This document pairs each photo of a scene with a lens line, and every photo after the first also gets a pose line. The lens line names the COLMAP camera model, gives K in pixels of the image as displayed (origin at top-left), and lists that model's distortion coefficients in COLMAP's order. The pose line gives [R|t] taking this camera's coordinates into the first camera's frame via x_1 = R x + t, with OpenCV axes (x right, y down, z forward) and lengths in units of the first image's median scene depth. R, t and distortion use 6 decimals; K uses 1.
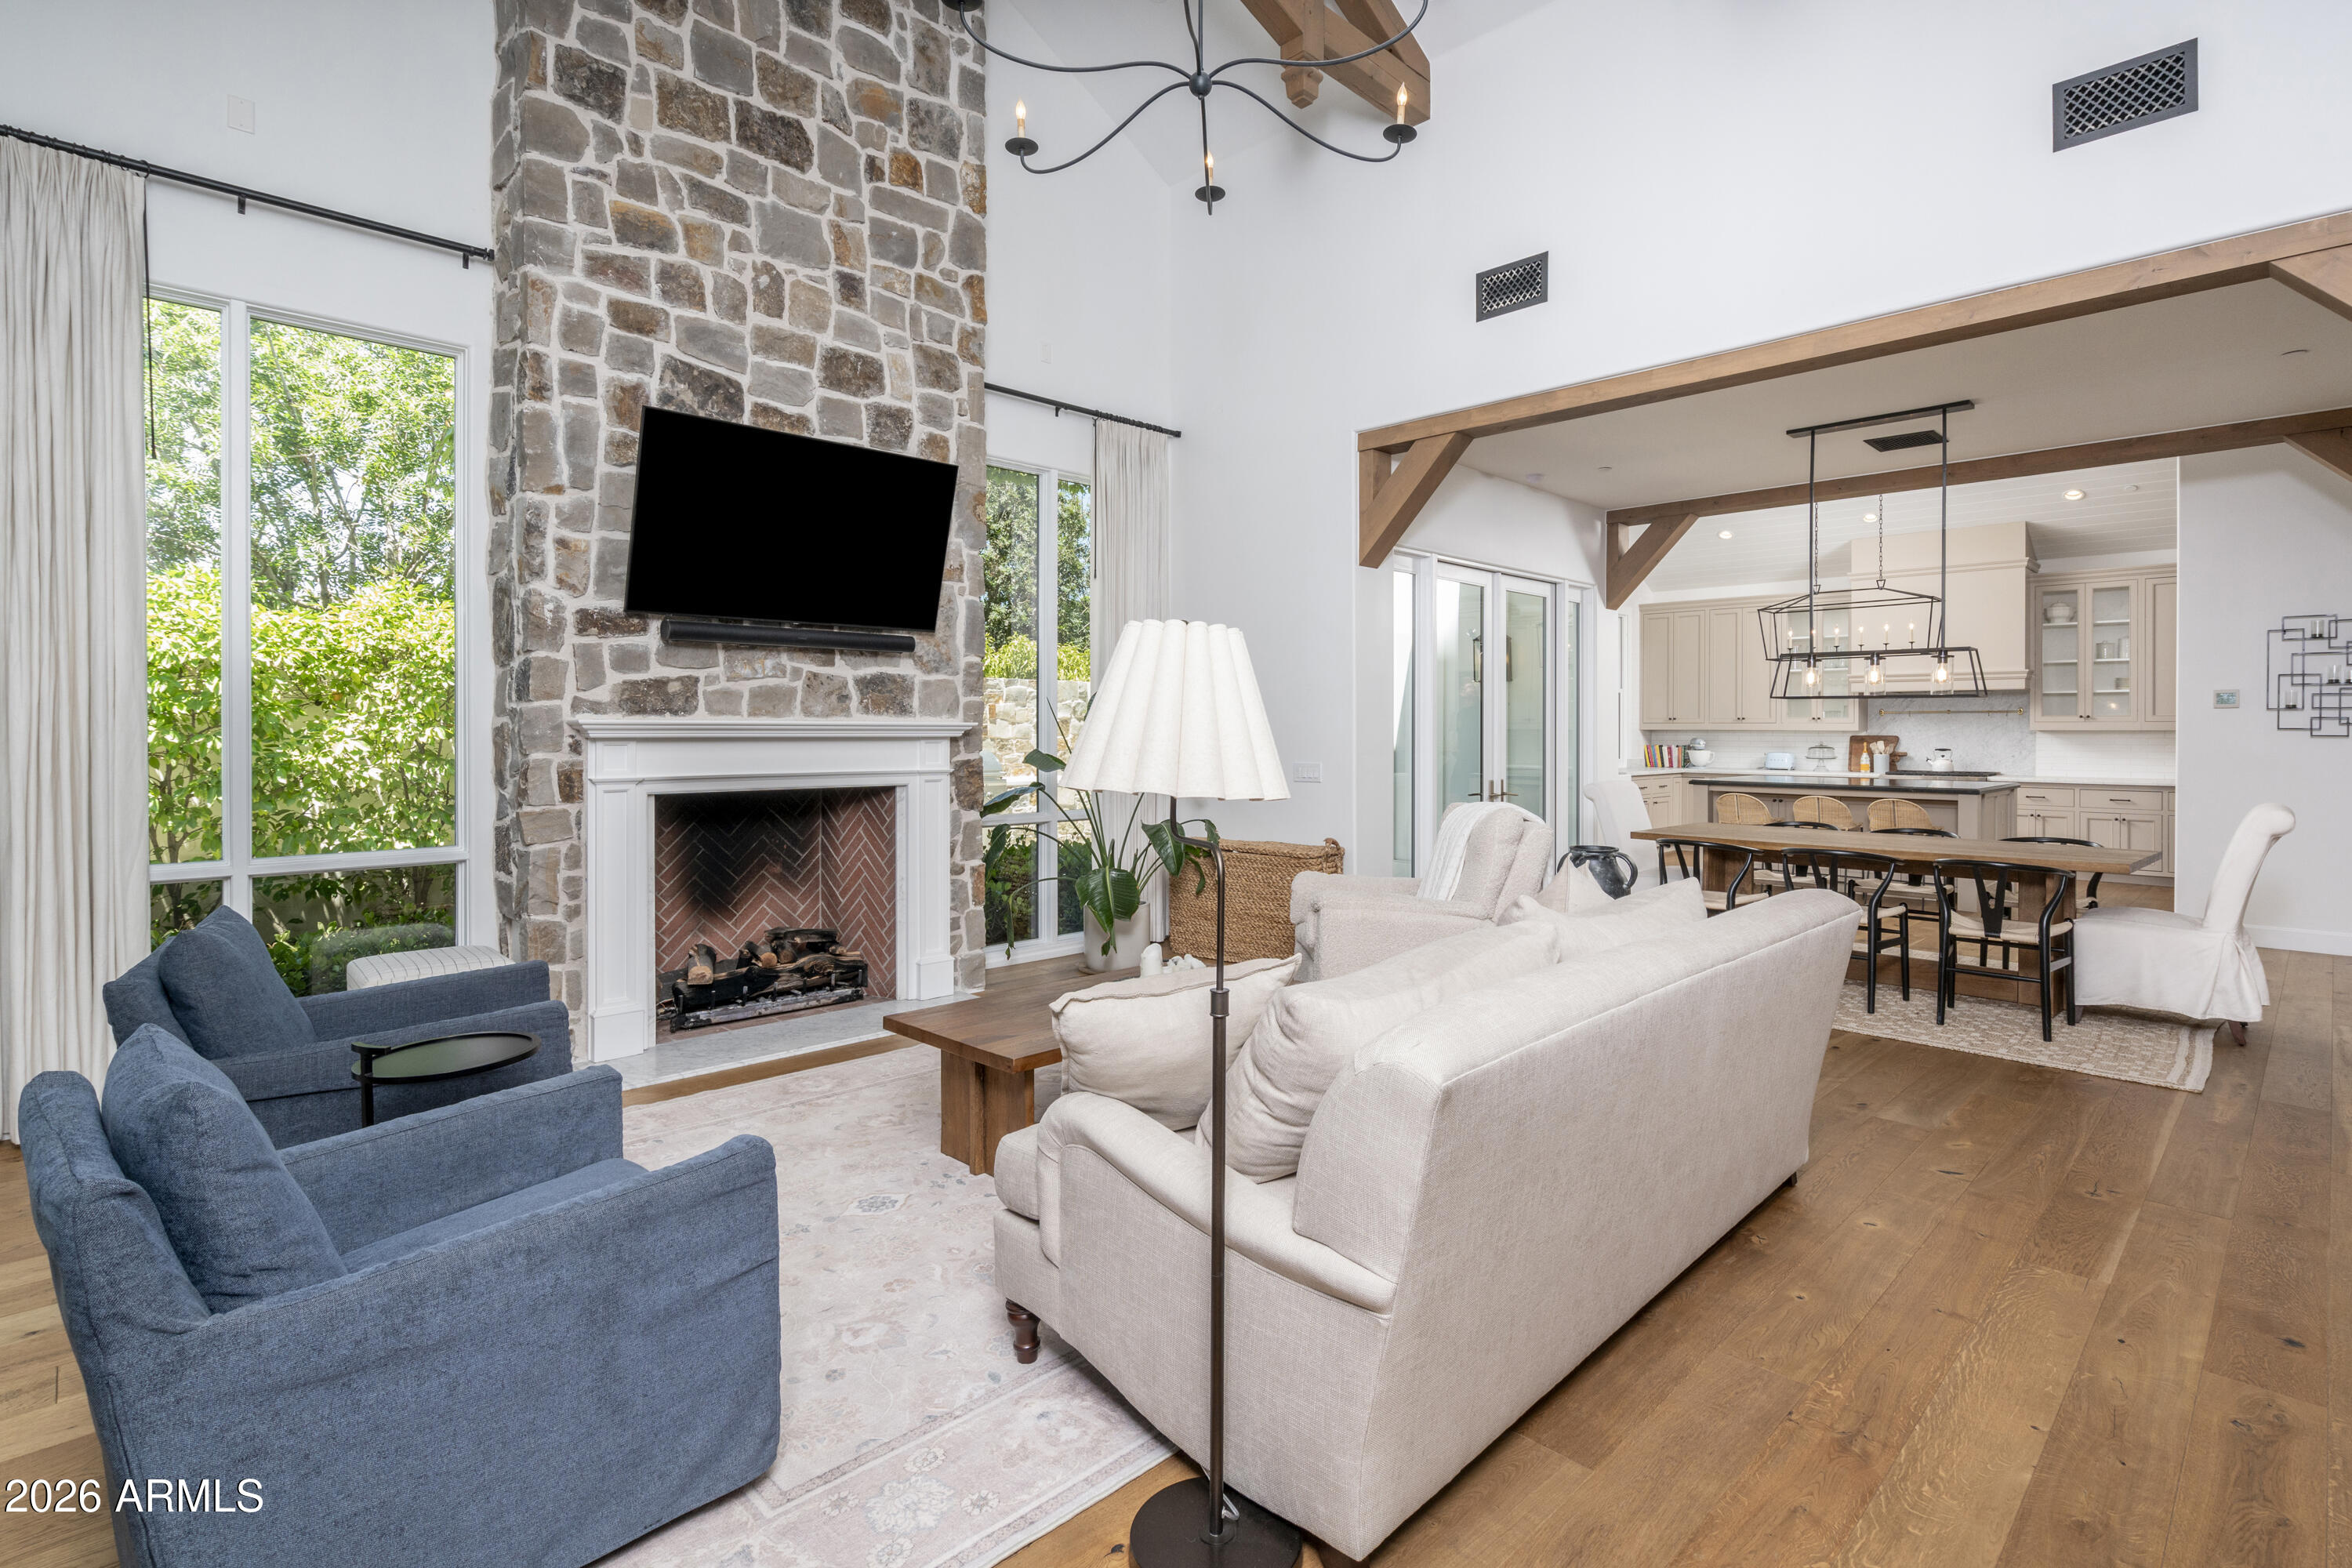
lens RADIAL K [[1162.3, 0, 1236.8], [0, 1162.3, 747.8], [0, 0, 1]] dist [-0.002763, -0.000605]
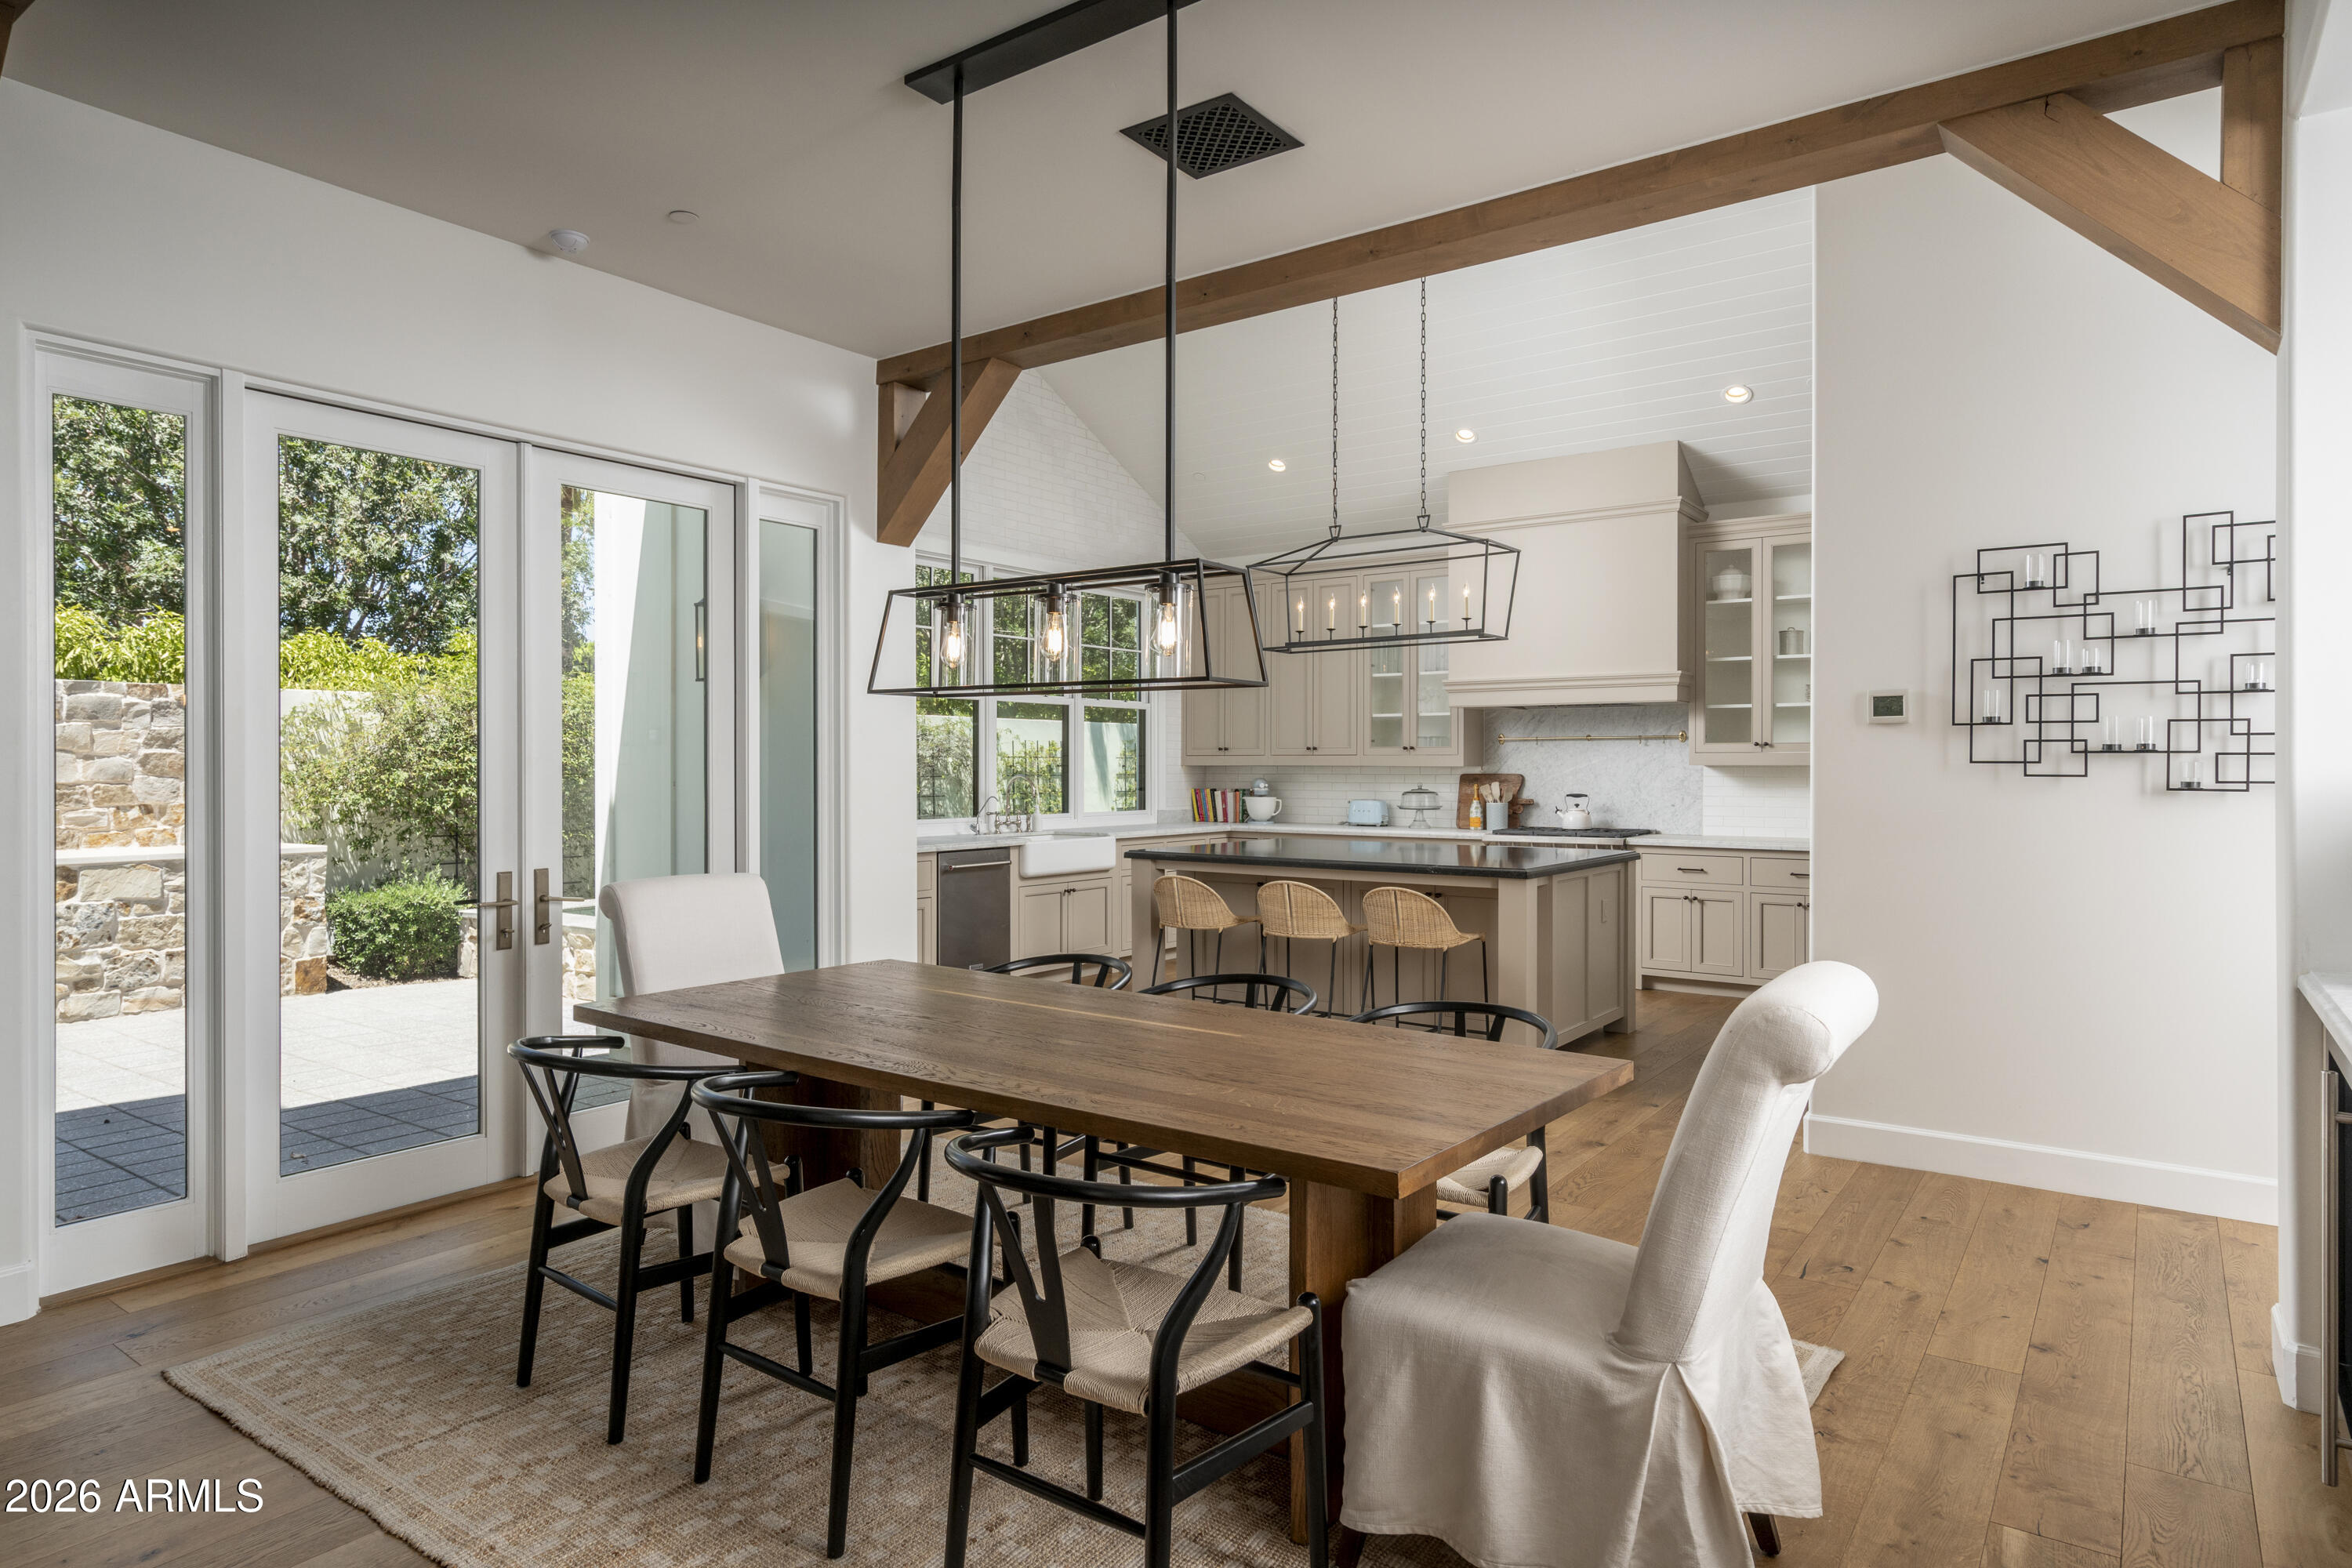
lens RADIAL K [[1358.8, 0, 1176.0], [0, 1358.8, 784.0], [0, 0, 1]] dist [0.003942, 0.000672]
pose [[0.991450, -0.003112, 0.130449, 0.470088], [0.003552, 0.999989, -0.003136, -0.005464], [-0.130438, 0.003573, 0.991450, 0.443262]]
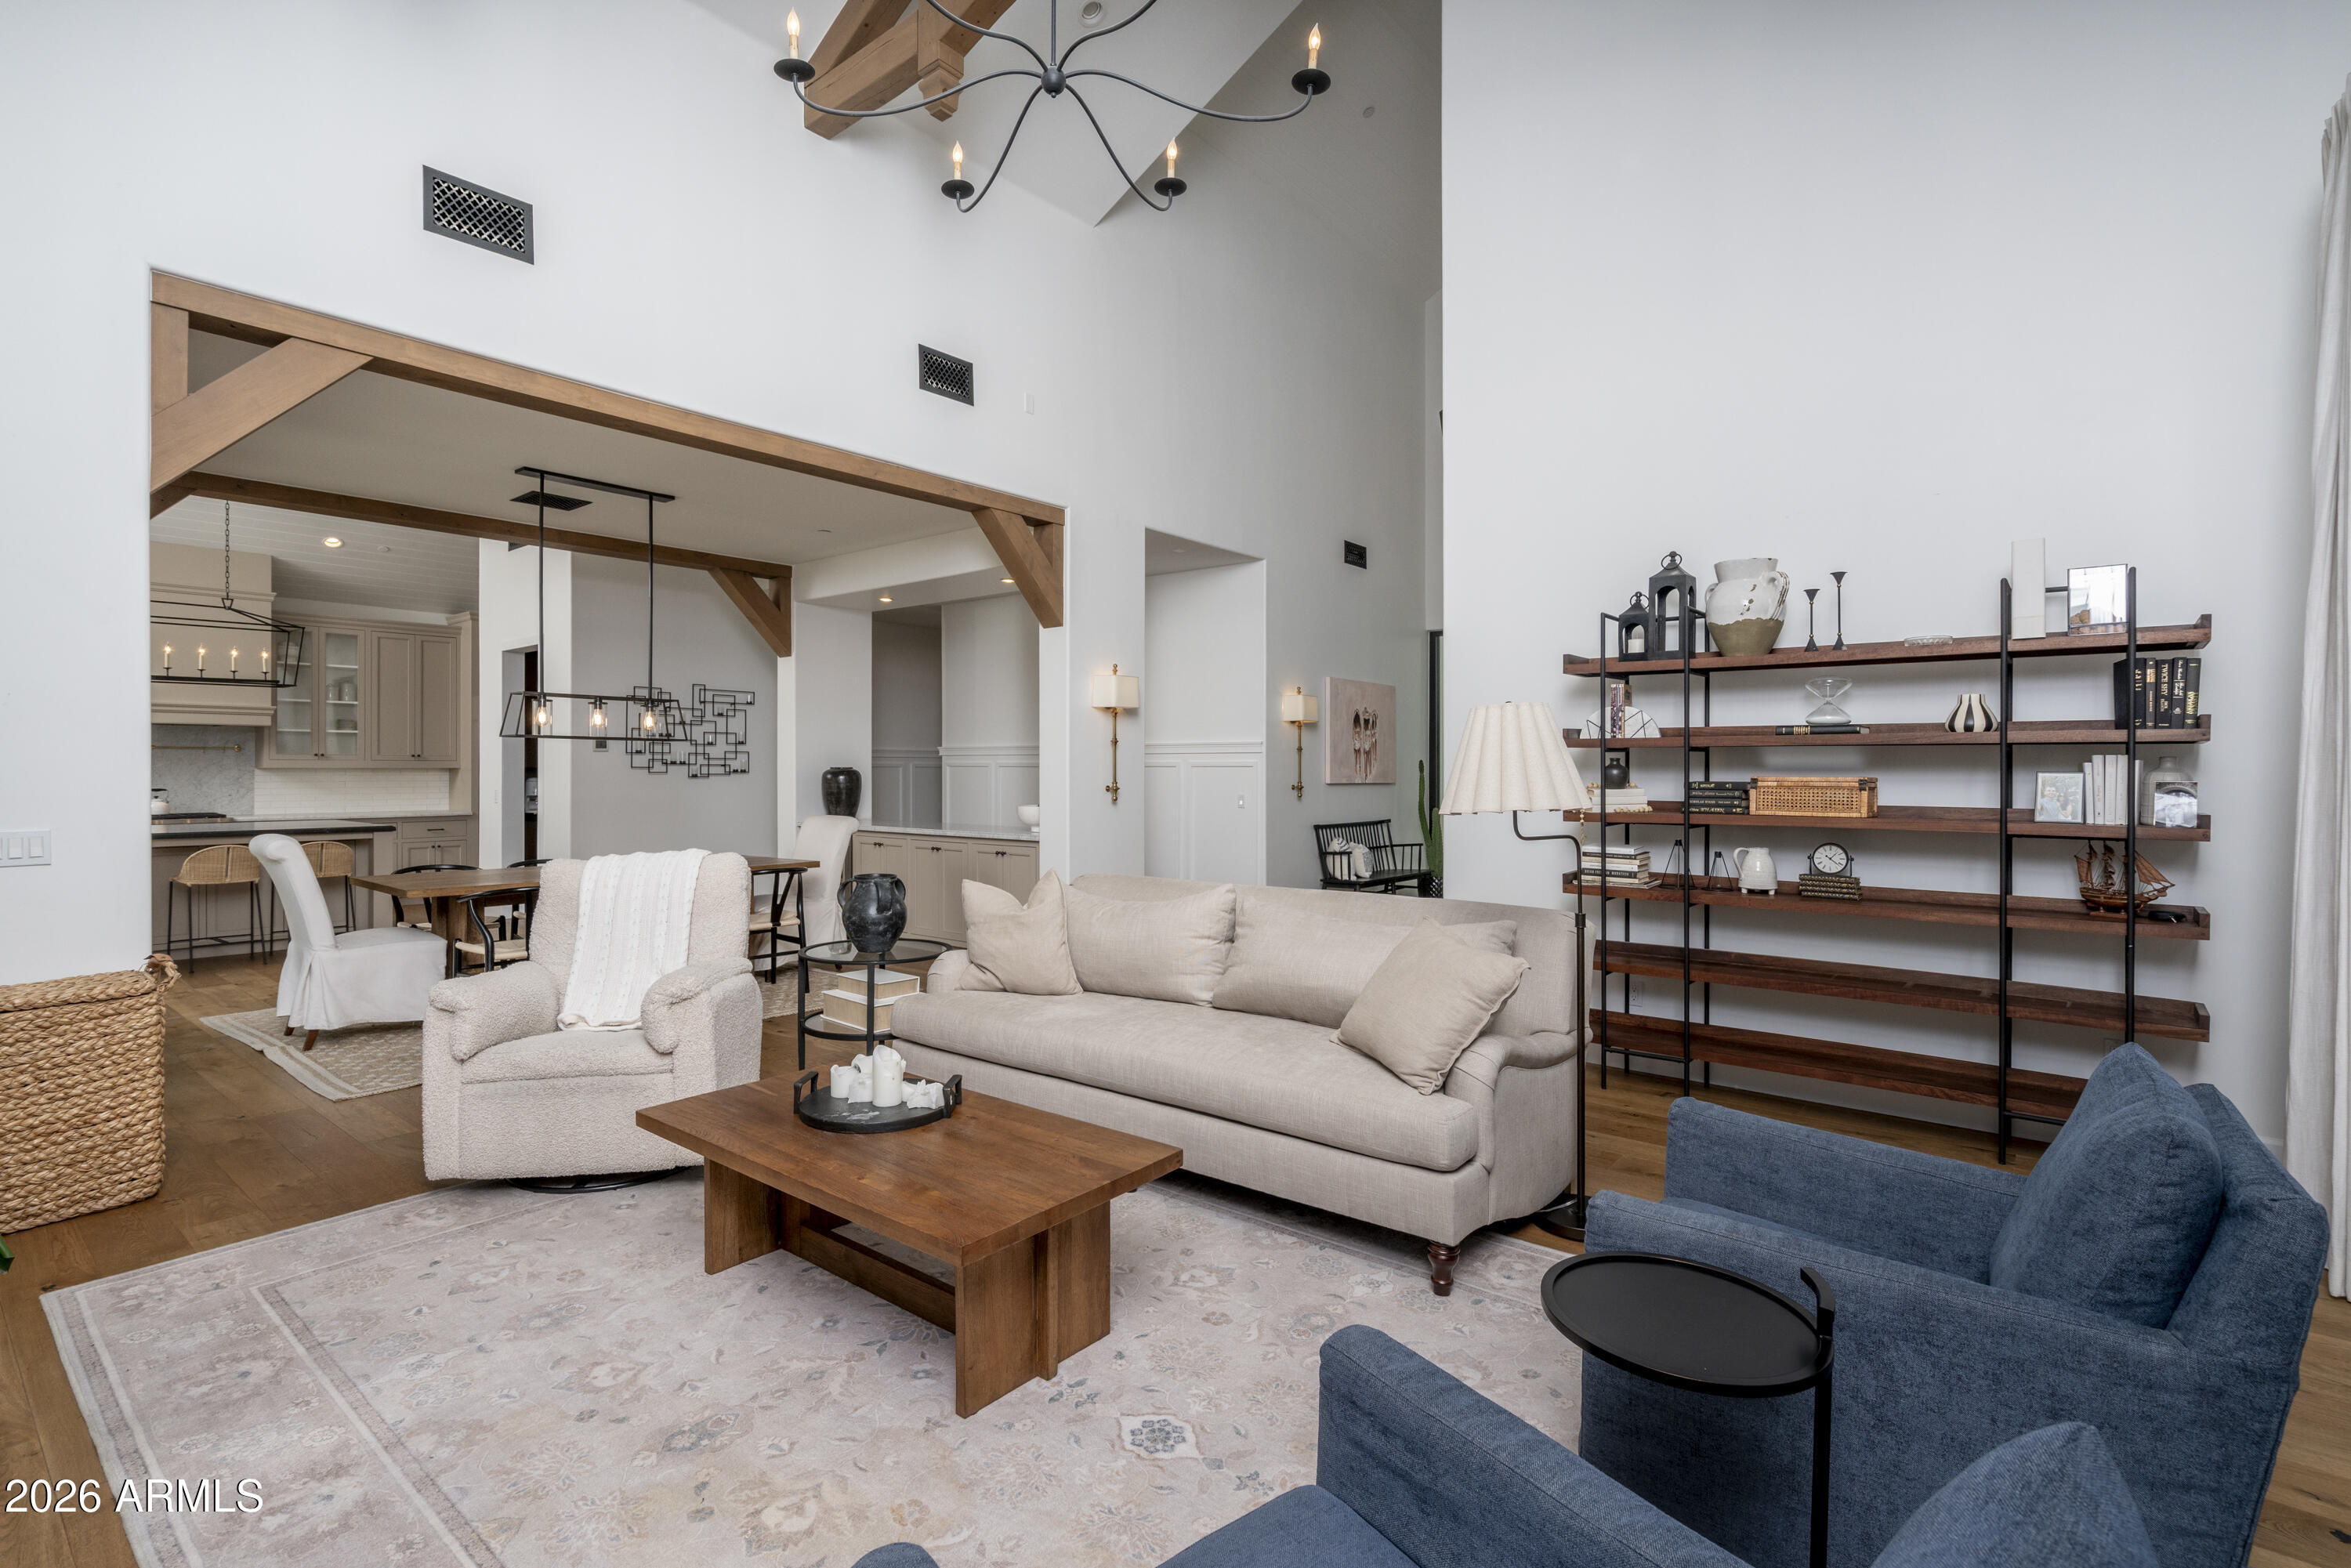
lens RADIAL K [[1071.6, 0, 1175.5], [0, 1071.6, 784.0], [0, 0, 1]] dist [0.000527, 0.000121]
pose [[-0.081130, -0.015063, 0.996590, -0.445125], [0.014579, 0.999761, 0.016298, -0.008136], [-0.996597, 0.015852, -0.080891, 0.480271]]
